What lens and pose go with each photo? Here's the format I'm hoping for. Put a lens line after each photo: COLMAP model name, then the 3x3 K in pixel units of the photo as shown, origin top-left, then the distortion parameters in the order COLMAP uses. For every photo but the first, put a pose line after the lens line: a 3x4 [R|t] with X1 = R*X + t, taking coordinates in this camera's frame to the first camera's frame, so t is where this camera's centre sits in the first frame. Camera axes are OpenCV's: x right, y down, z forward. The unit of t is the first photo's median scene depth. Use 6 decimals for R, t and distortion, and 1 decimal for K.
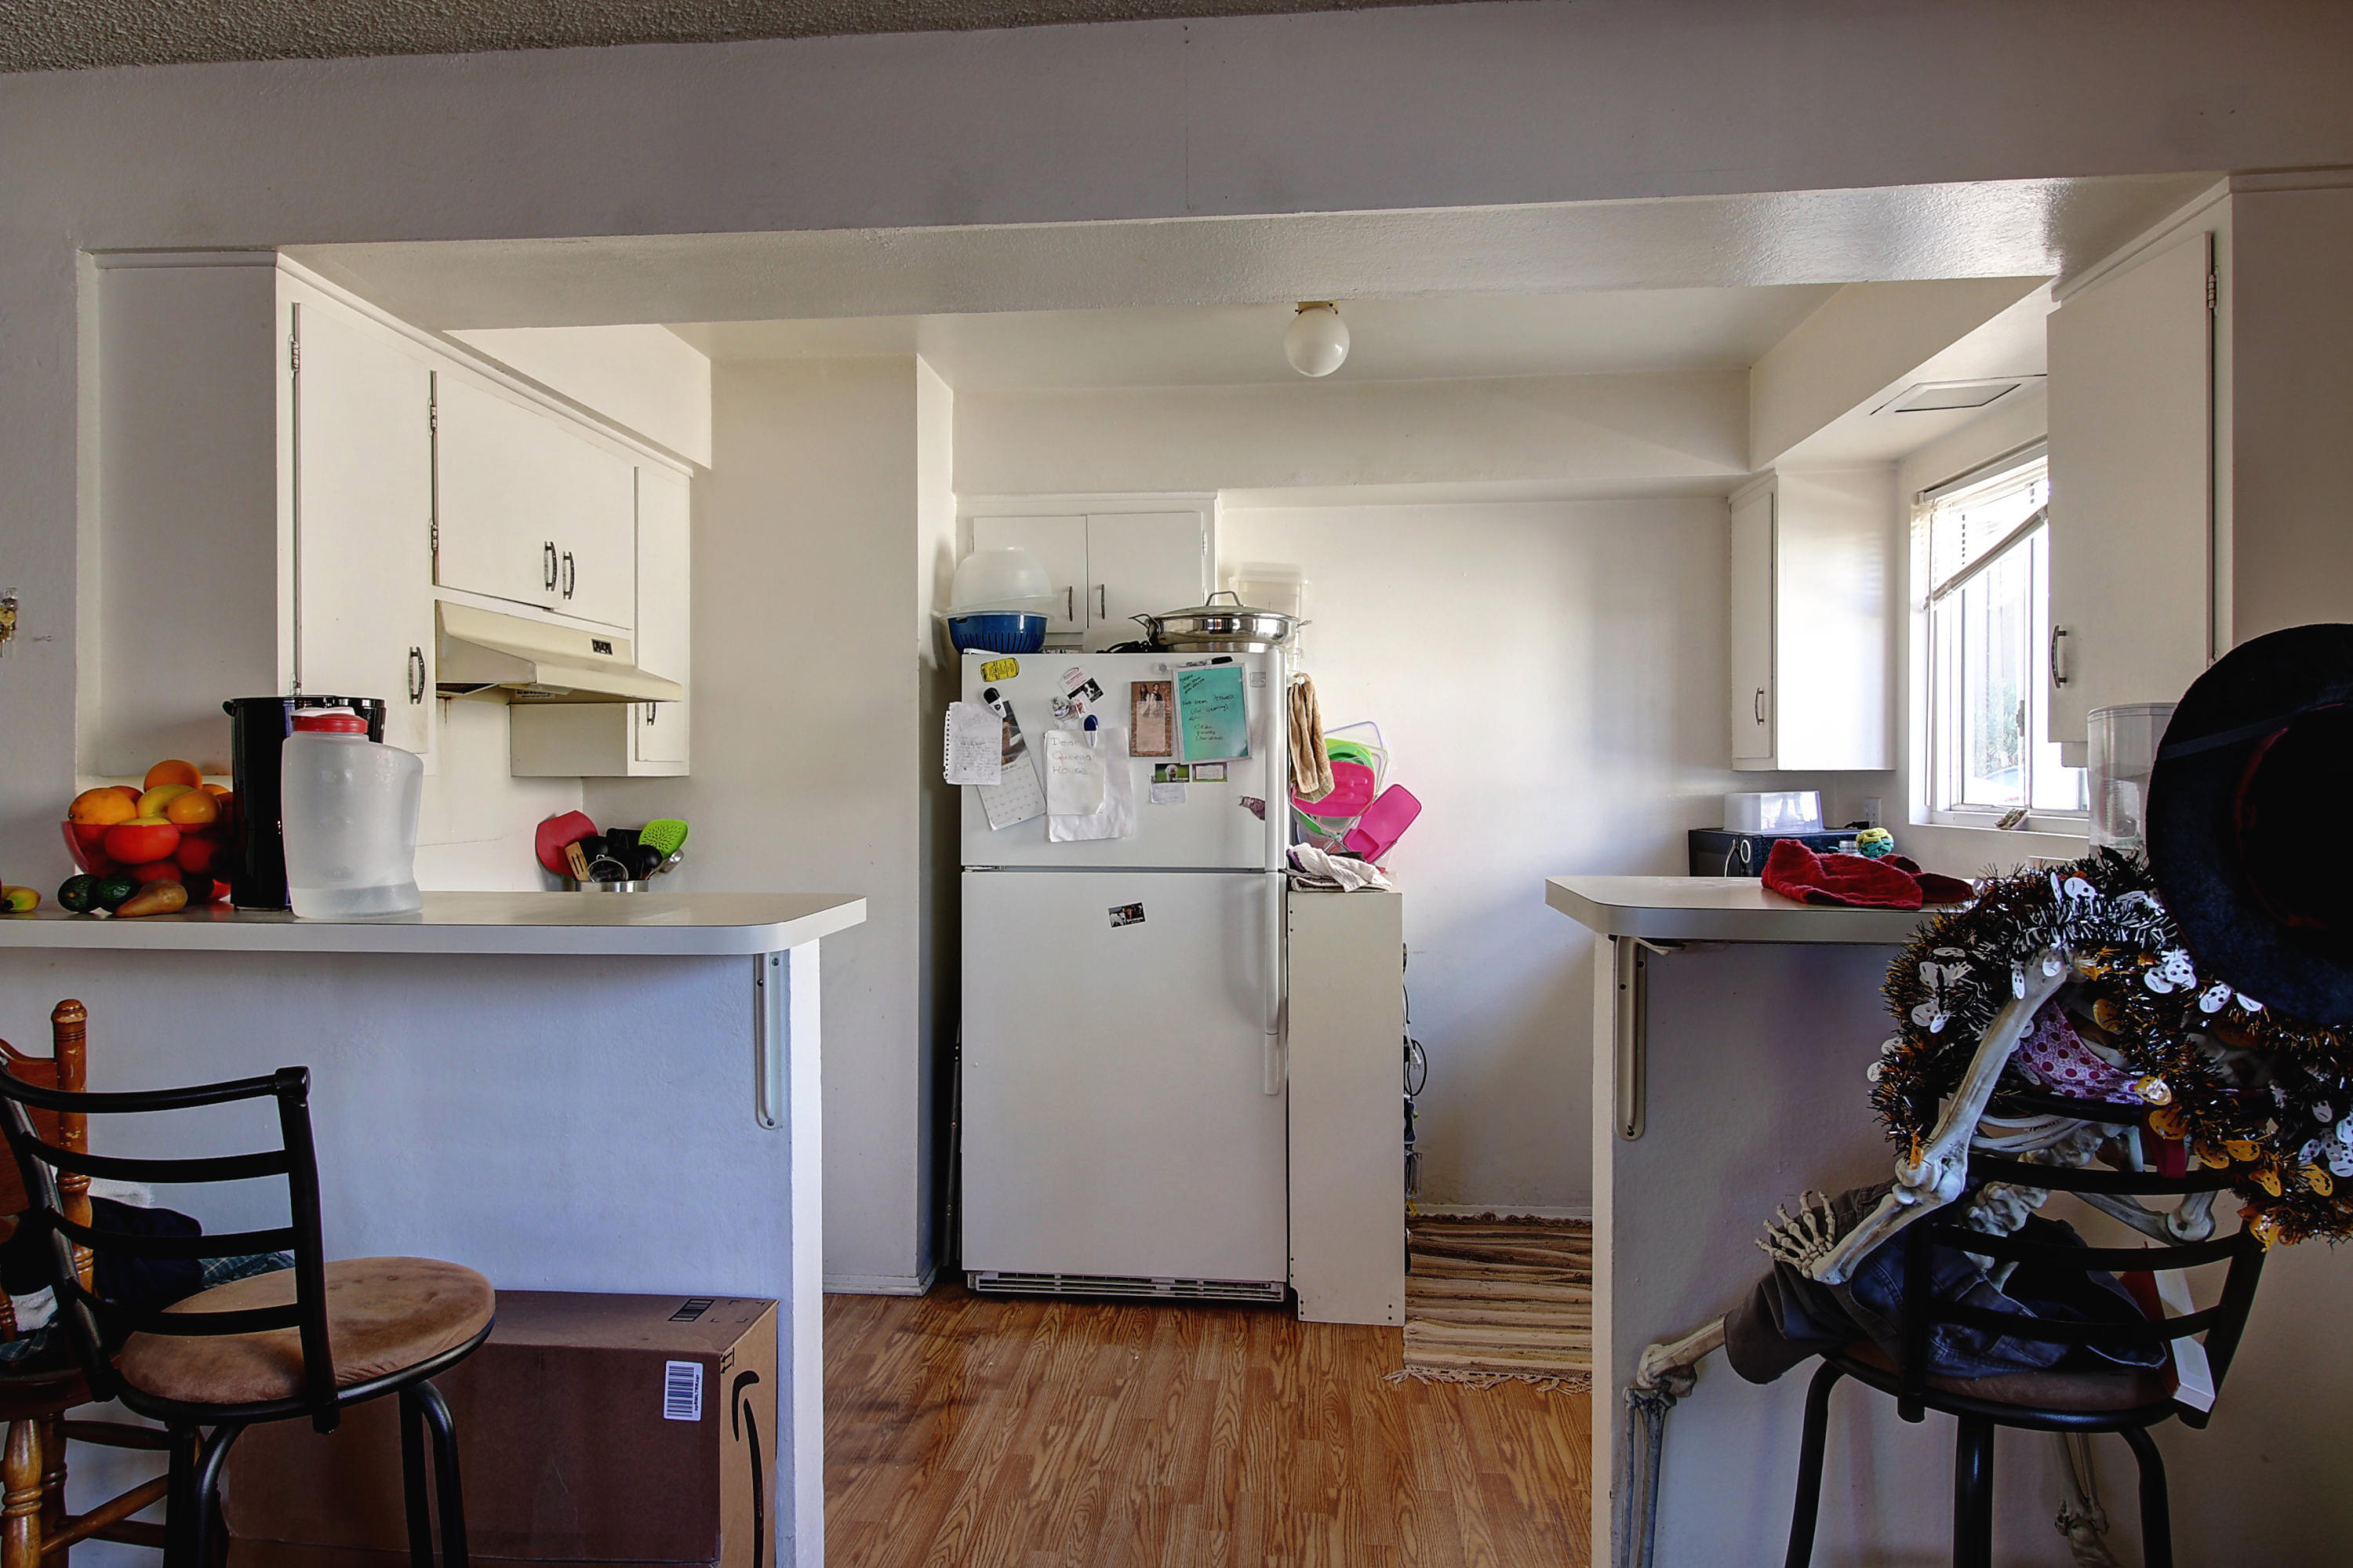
lens RADIAL K [[1319.0, 0, 1176.5], [0, 1319.0, 784.0], [0, 0, 1]] dist [0.000172, -0.002811]
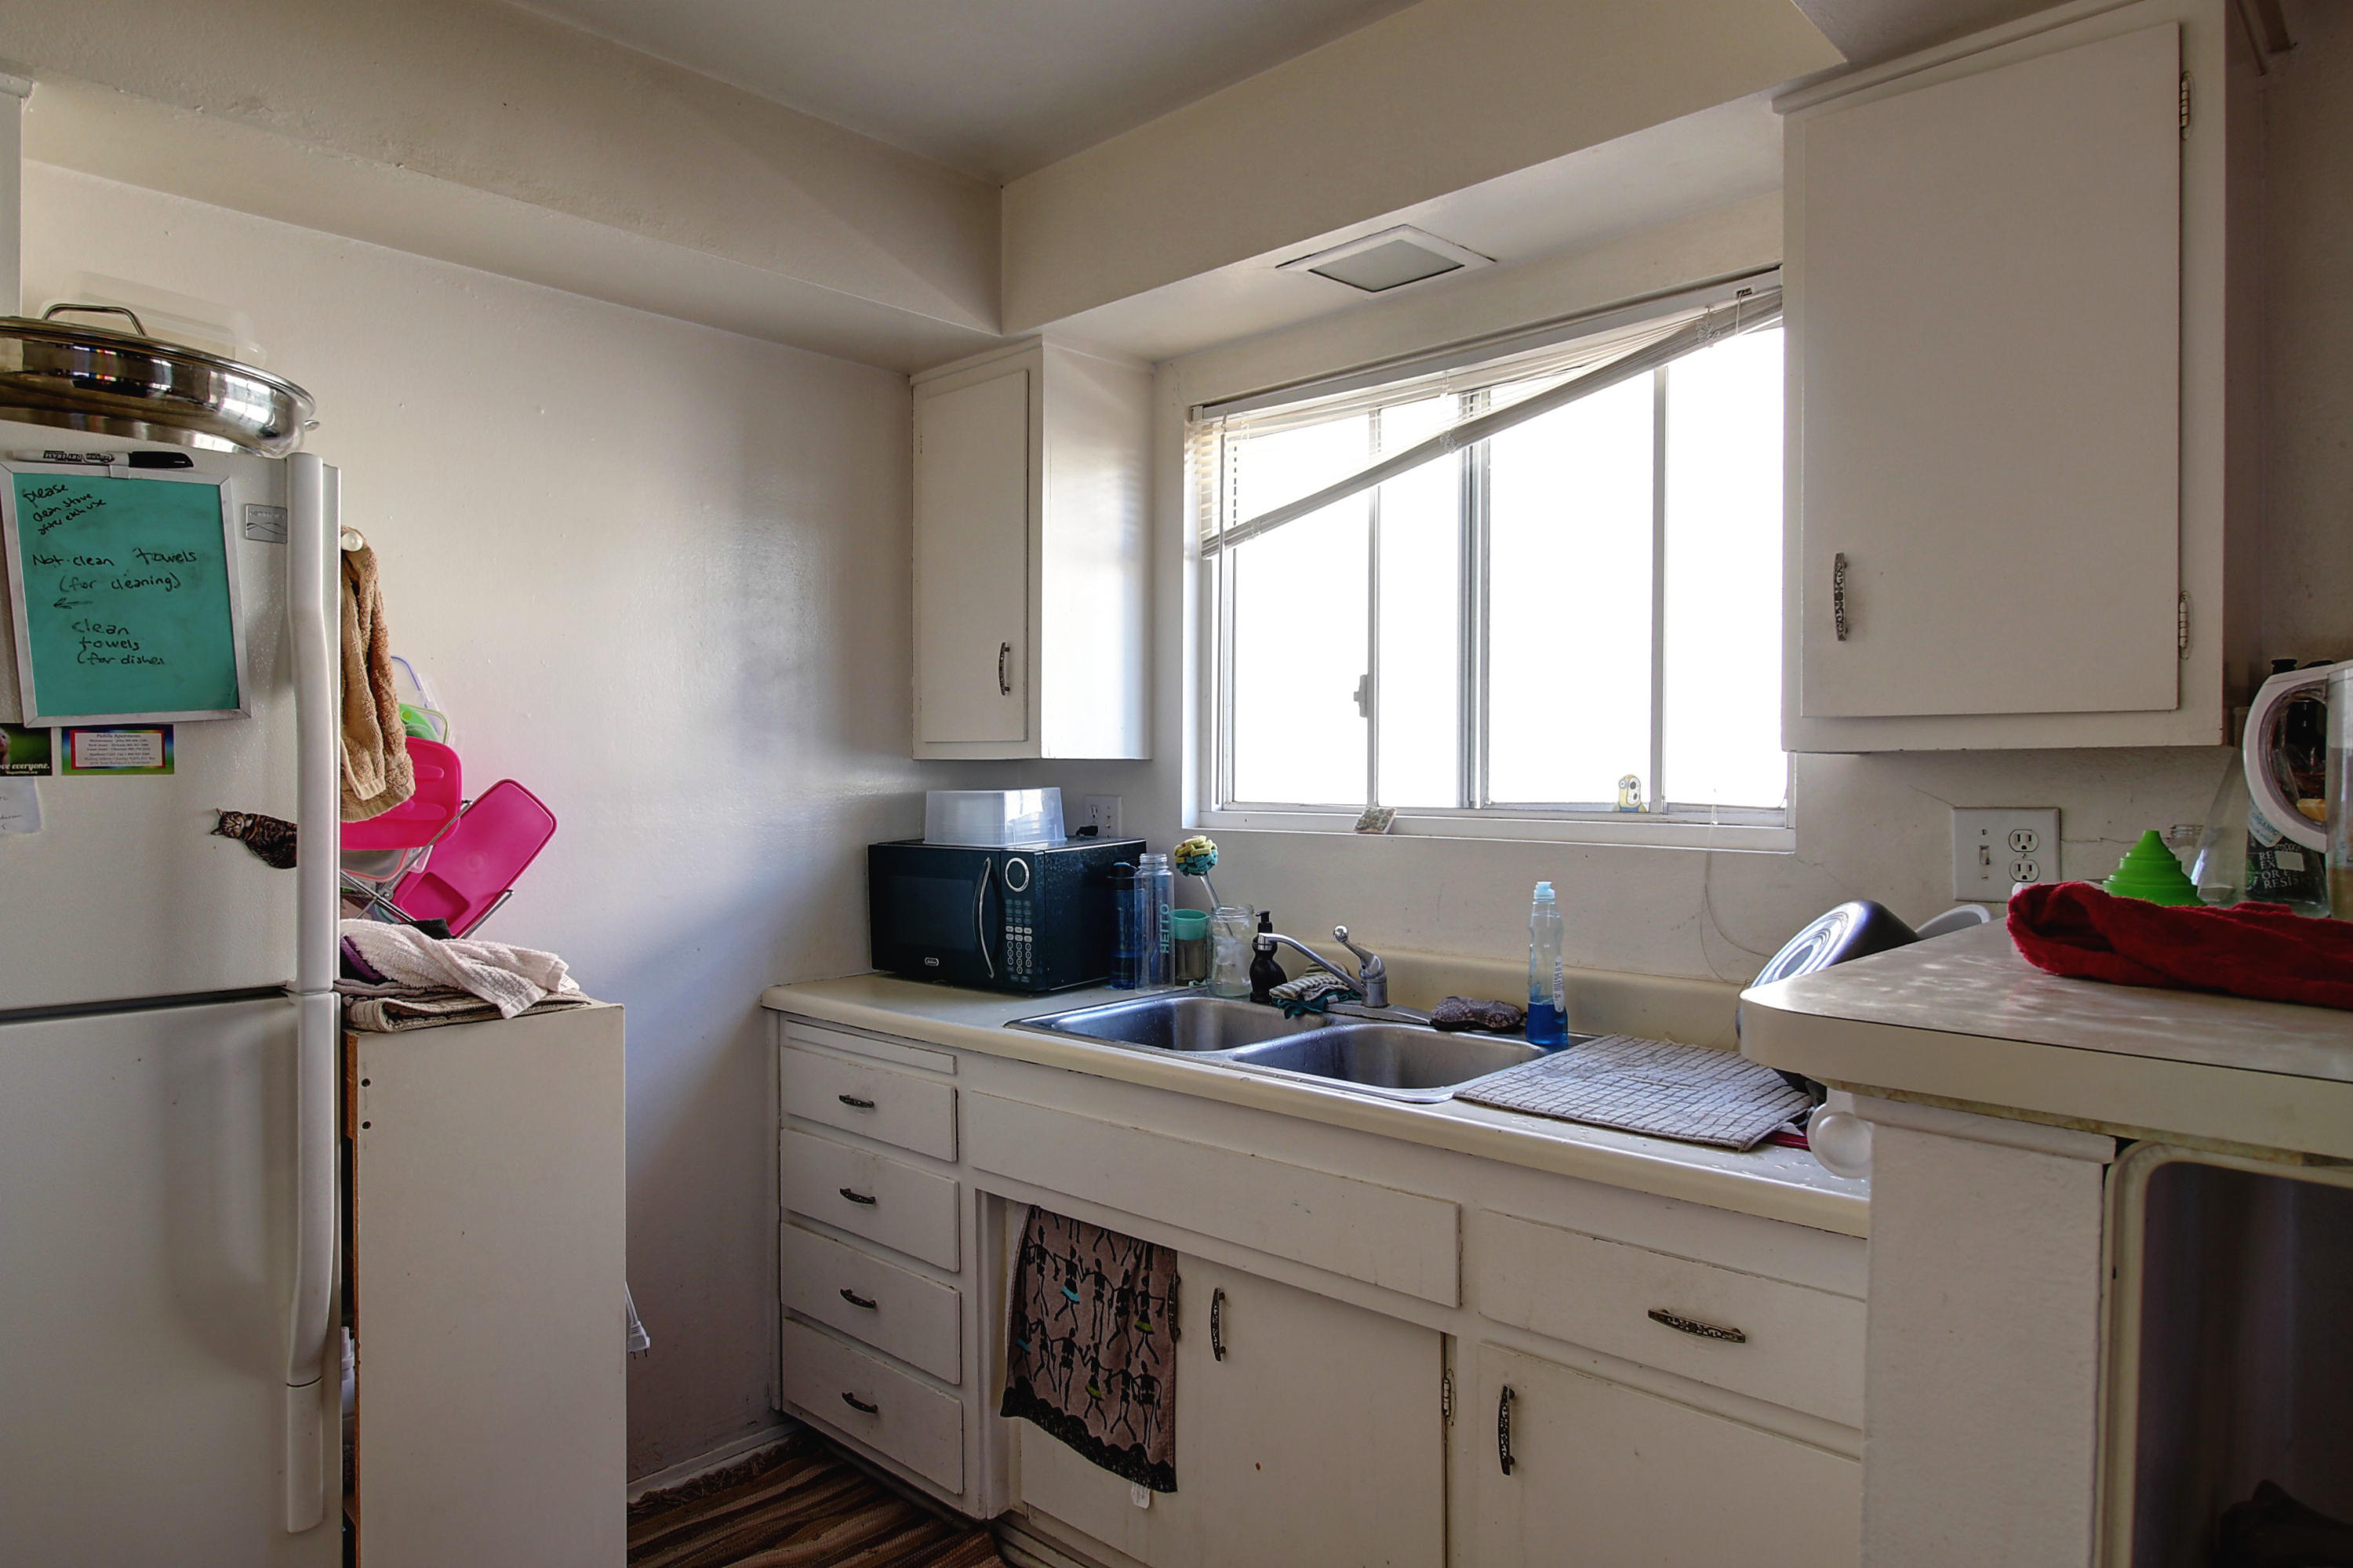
lens RADIAL K [[1402.1, 0, 1176.5], [0, 1402.1, 784.0], [0, 0, 1]] dist [0.022317, -0.000268]
pose [[0.601372, -0.005446, 0.798951, -0.116768], [-0.001921, 0.999964, 0.008263, -0.003127], [-0.798967, -0.006504, 0.601340, 0.509368]]
